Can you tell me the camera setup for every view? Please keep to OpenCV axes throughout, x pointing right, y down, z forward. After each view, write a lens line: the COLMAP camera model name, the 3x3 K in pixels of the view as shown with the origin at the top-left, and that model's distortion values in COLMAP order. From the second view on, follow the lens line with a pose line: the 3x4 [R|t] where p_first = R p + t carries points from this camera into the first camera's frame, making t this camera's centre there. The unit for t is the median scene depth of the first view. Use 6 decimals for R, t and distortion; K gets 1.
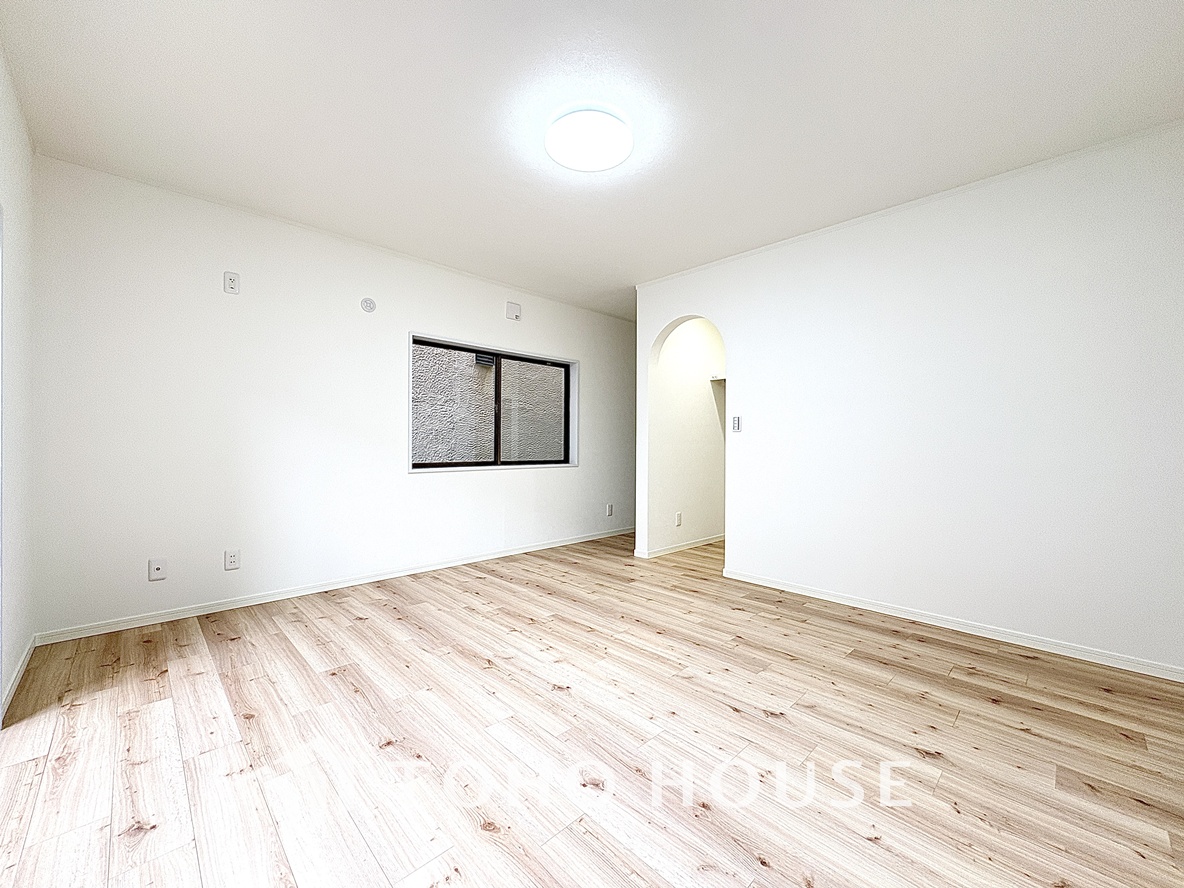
lens RADIAL K [[474.9, 0, 590.6], [0, 474.9, 445.6], [0, 0, 1]] dist [-0.000834, 0.000458]
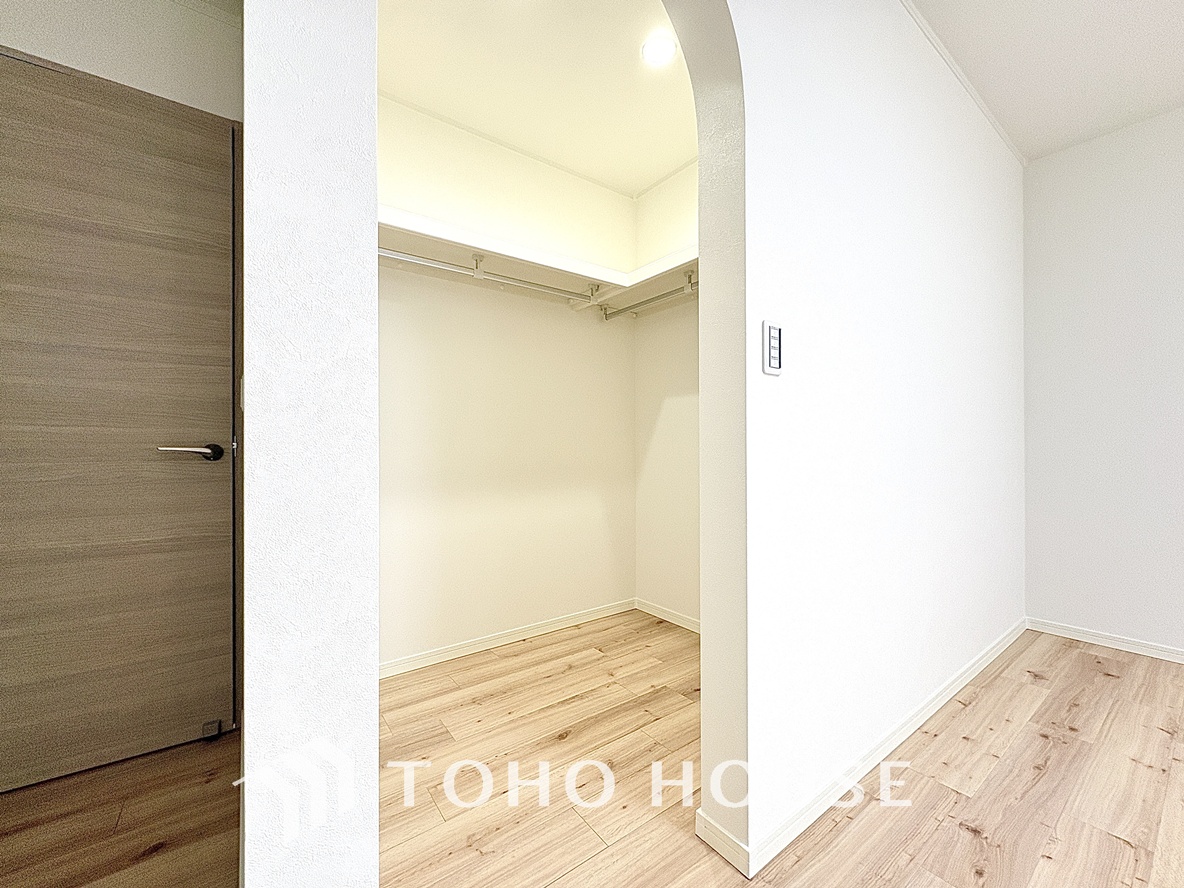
lens RADIAL K [[474.9, 0, 592.6], [0, 474.9, 445.3], [0, 0, 1]] dist [-0.000834, 0.000458]
pose [[0.133910, -0.011596, 0.990926, -0.018213], [0.005097, 0.999926, 0.011013, 0.019187], [-0.990980, 0.003576, 0.133960, 1.662542]]
